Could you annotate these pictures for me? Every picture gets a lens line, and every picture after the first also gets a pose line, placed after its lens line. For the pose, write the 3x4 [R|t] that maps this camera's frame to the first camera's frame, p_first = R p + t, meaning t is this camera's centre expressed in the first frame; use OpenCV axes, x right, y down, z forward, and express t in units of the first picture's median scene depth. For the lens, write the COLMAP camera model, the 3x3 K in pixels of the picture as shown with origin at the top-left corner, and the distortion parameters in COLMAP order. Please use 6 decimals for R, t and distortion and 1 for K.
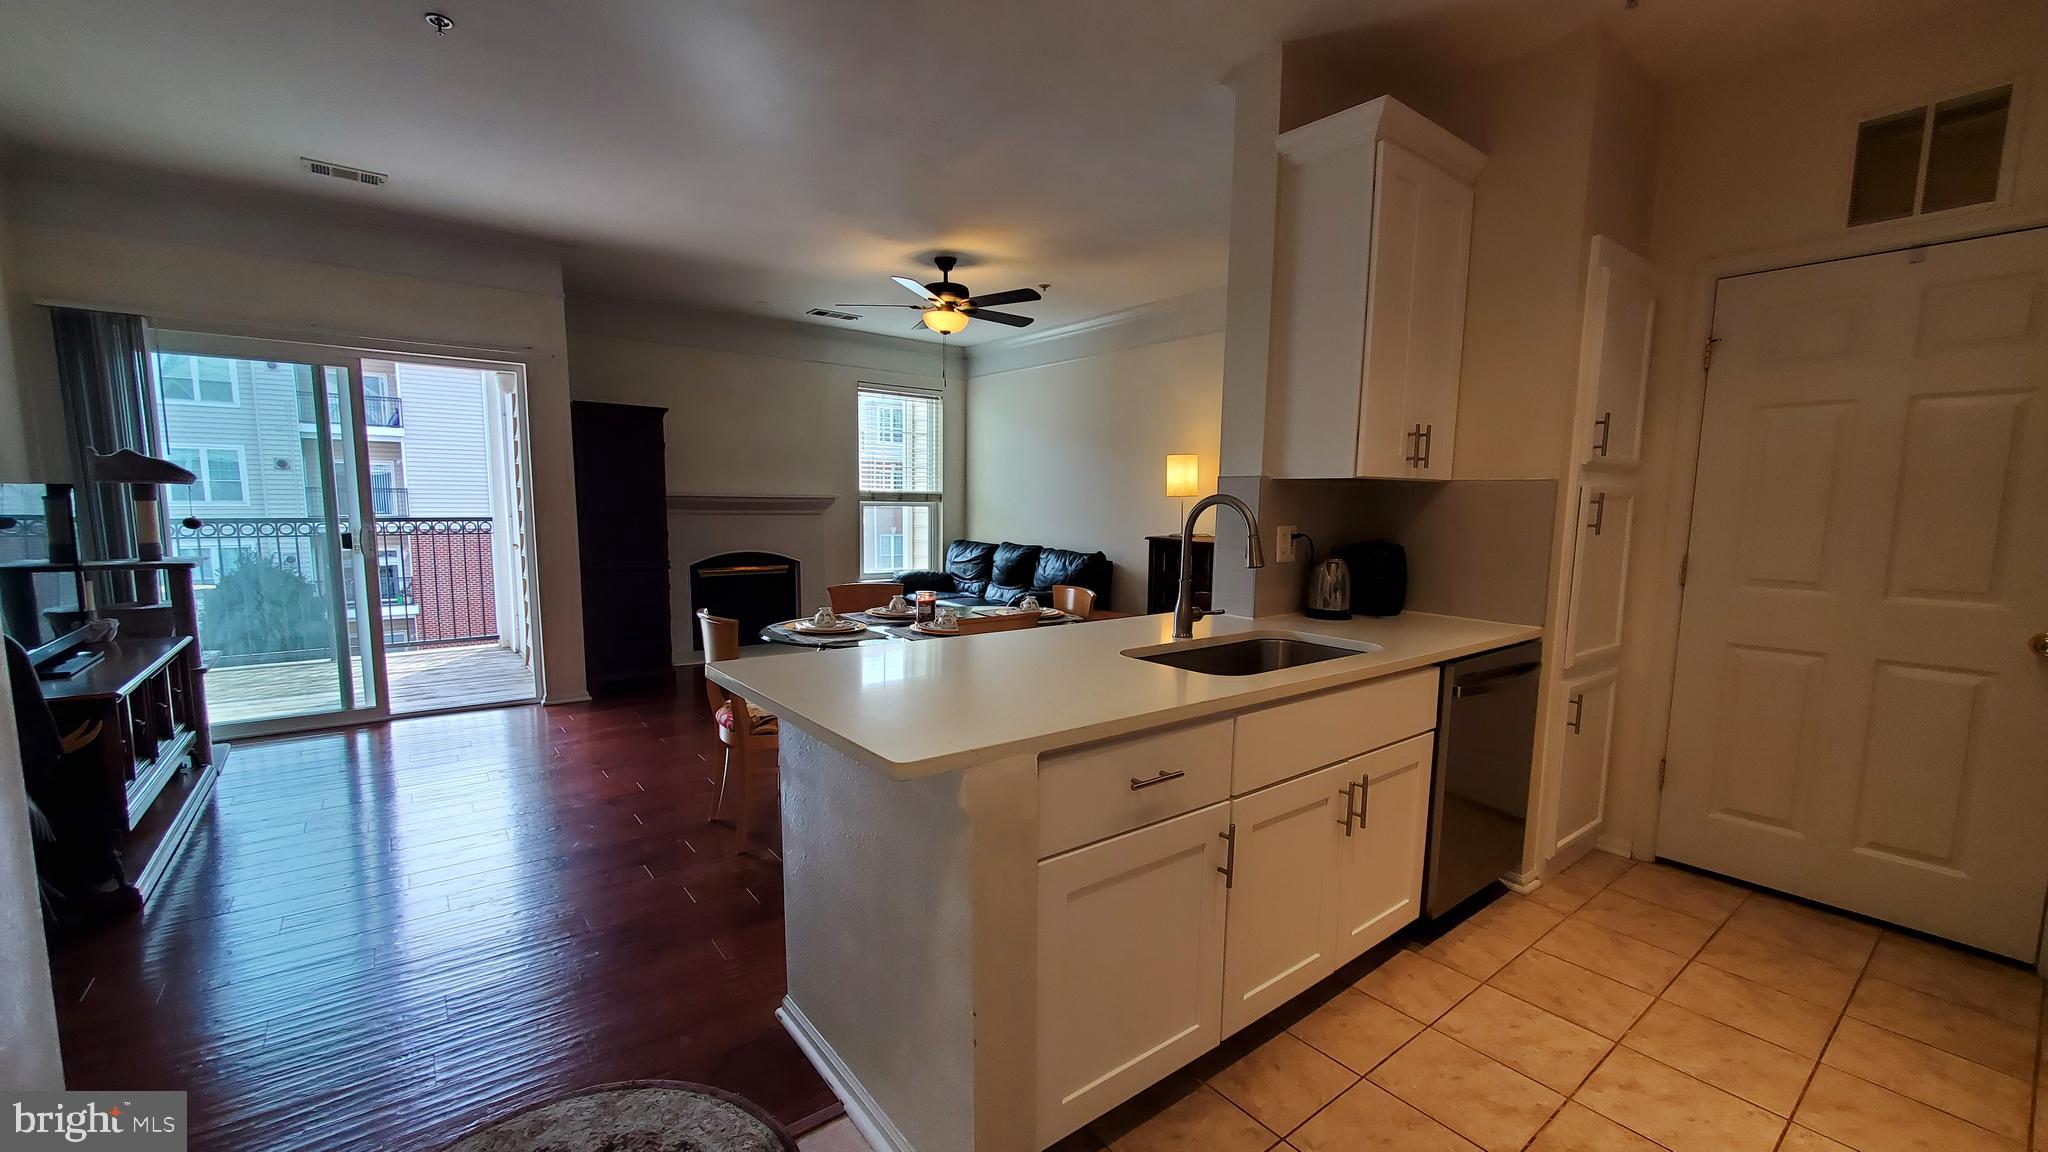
lens RADIAL K [[813.9, 0, 1019.4], [0, 813.9, 598.1], [0, 0, 1]] dist [0.006688, -0.002758]
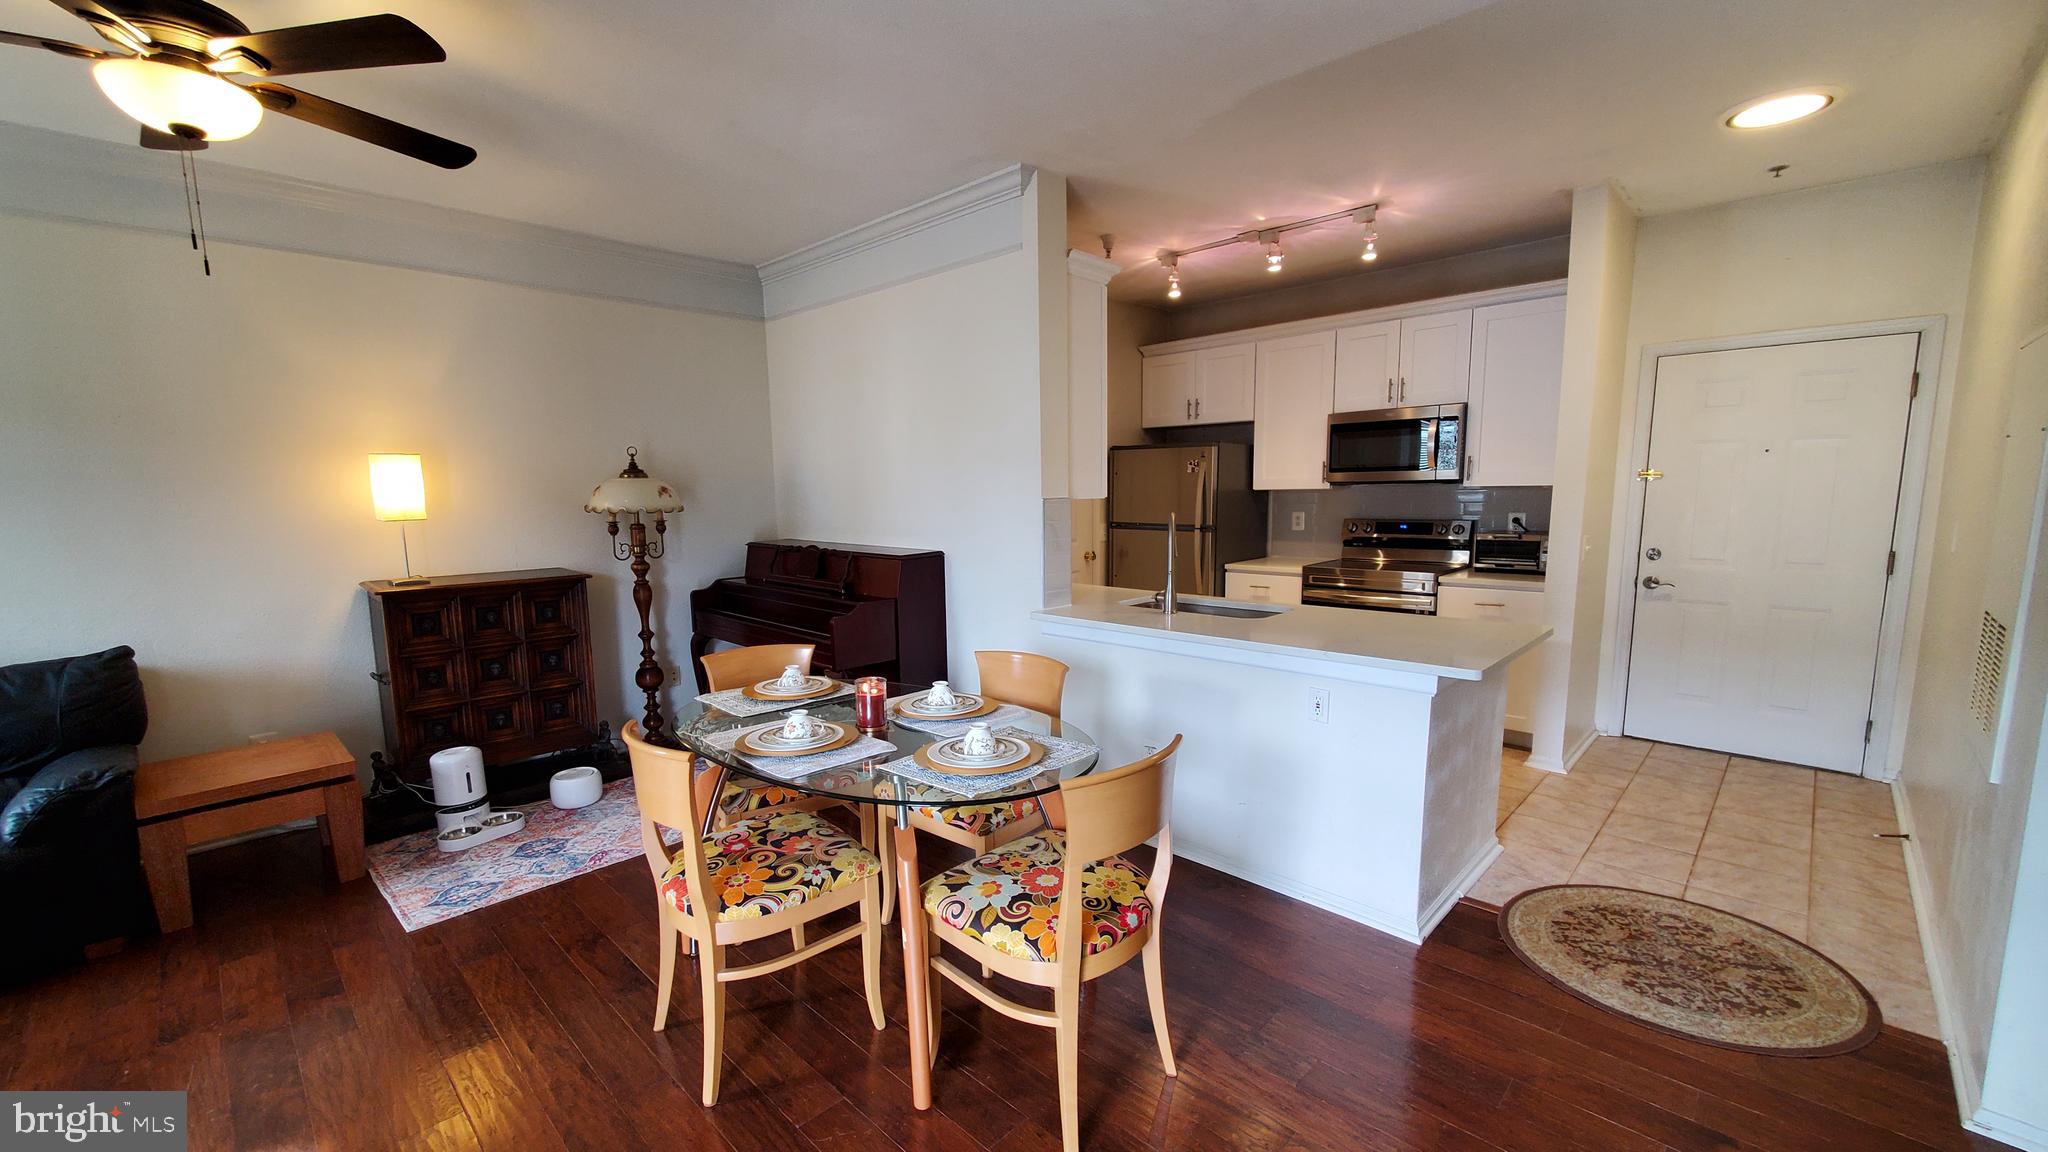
lens RADIAL K [[813.9, 0, 1020.4], [0, 813.9, 598.9], [0, 0, 1]] dist [0.006688, -0.002758]
pose [[-0.140744, -0.148021, 0.978918, -0.574325], [0.132556, 0.977040, 0.166795, -0.123871], [-0.981132, 0.153237, -0.117891, 0.707780]]
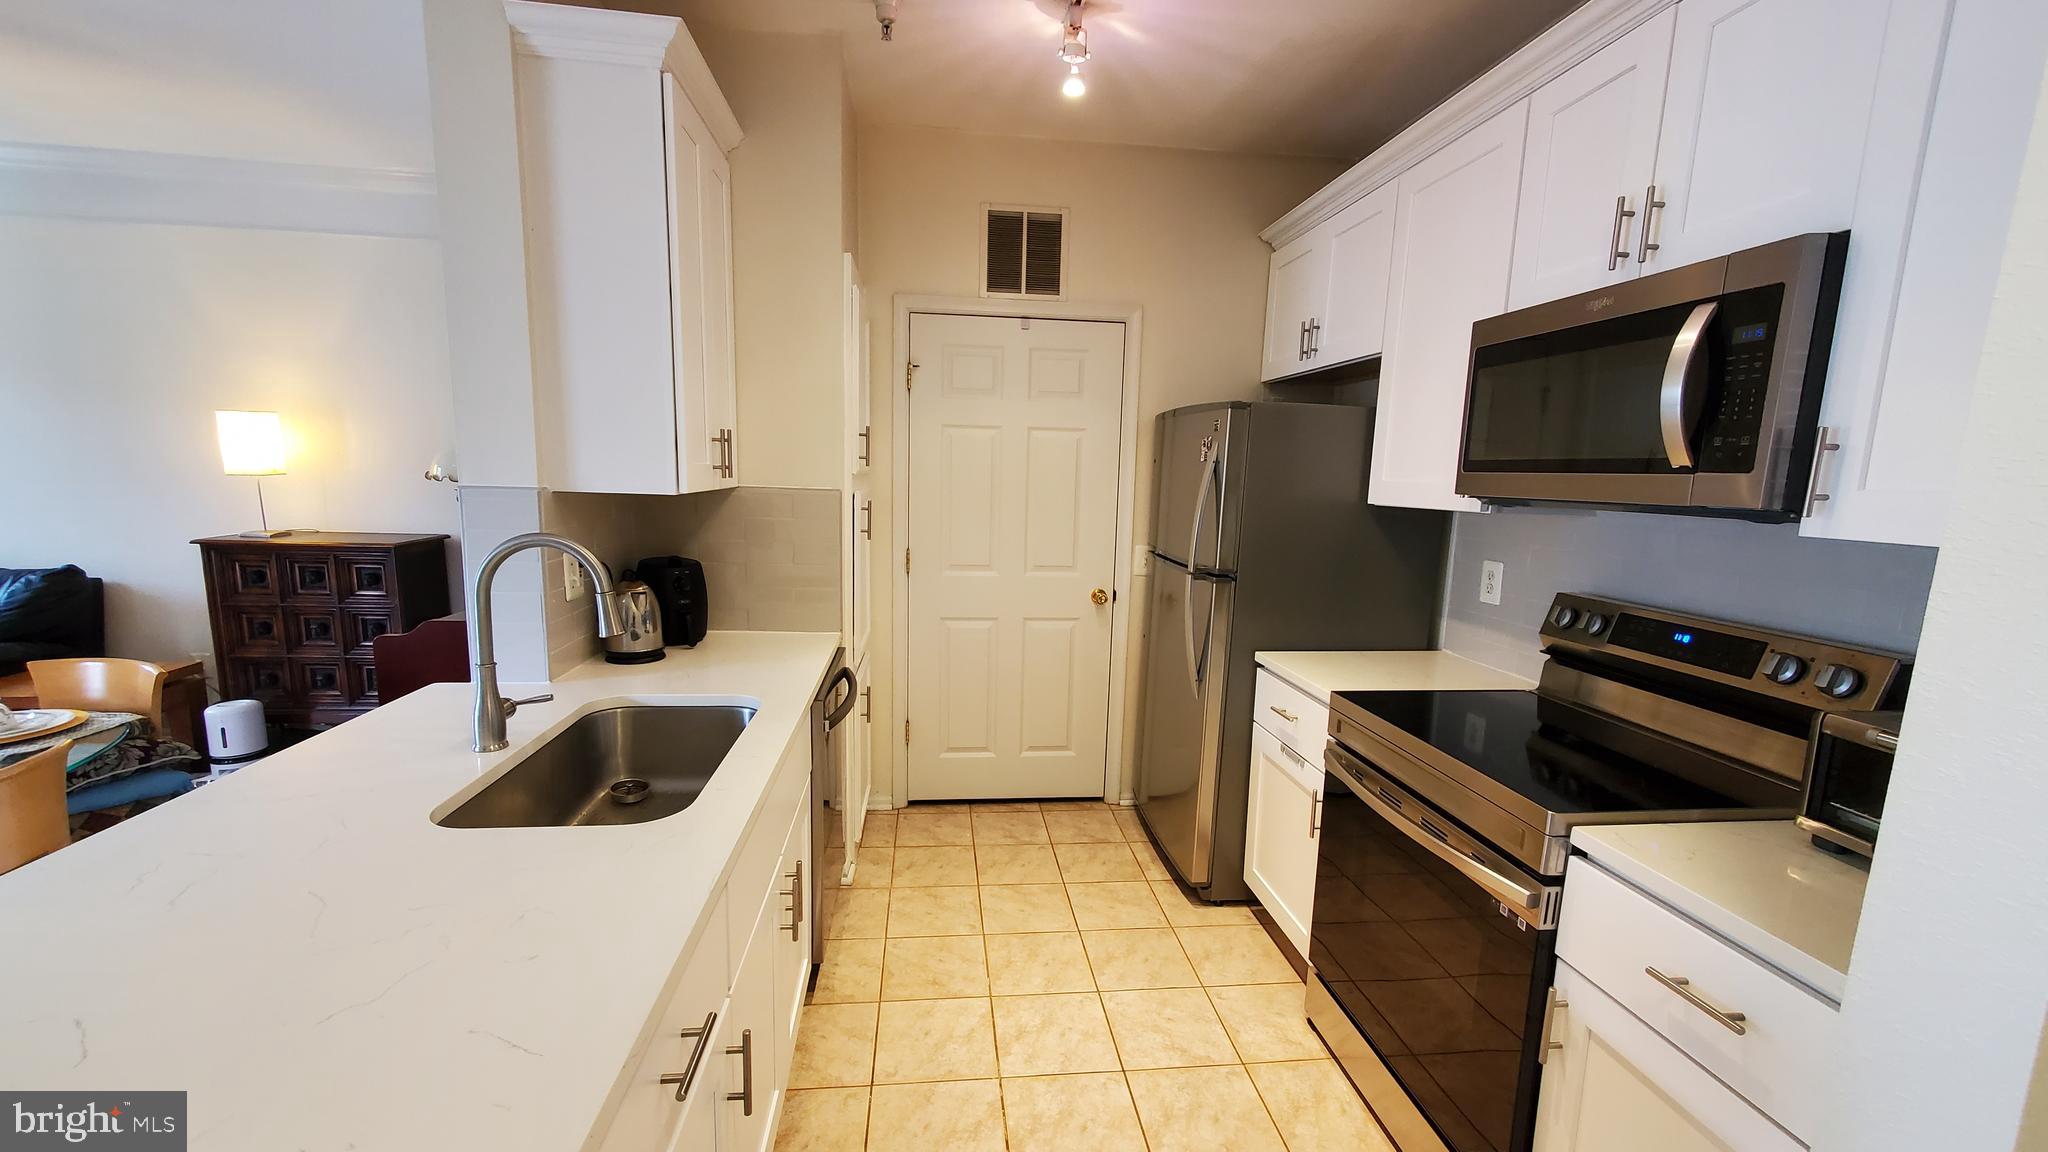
lens RADIAL K [[813.9, 0, 1020.4], [0, 813.9, 598.2], [0, 0, 1]] dist [0.006688, -0.002758]
pose [[0.520428, -0.132007, 0.843641, -0.057858], [0.079957, 0.991171, 0.105767, -0.053547], [-0.850154, 0.012411, 0.526388, 0.144714]]
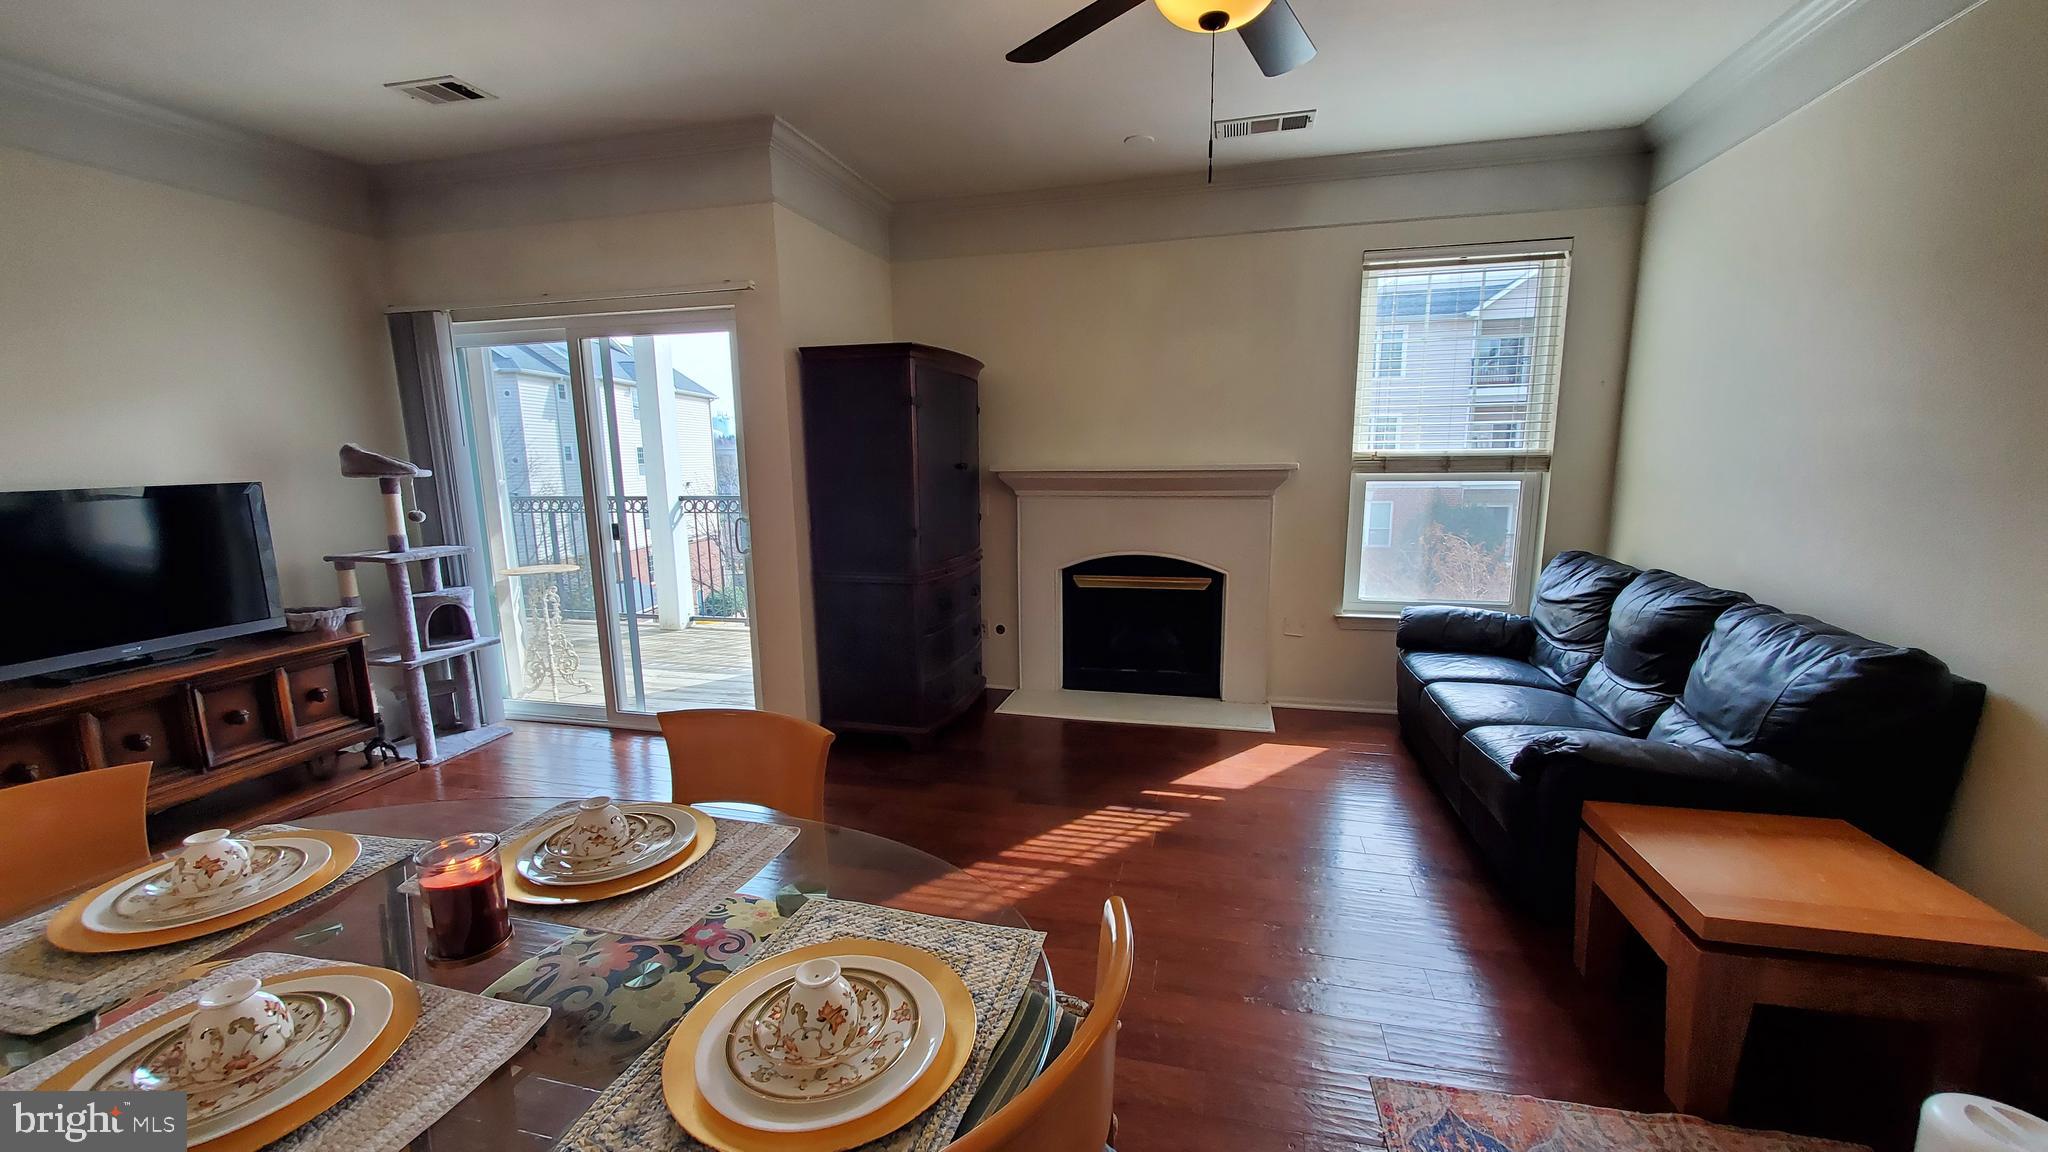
lens RADIAL K [[813.9, 0, 1021.2], [0, 813.9, 597.5], [0, 0, 1]] dist [0.006688, -0.002758]
pose [[0.613165, 0.115671, -0.781440, 0.170989], [-0.074330, 0.993281, 0.088705, -0.102656], [0.786450, 0.003694, 0.617643, 0.729495]]
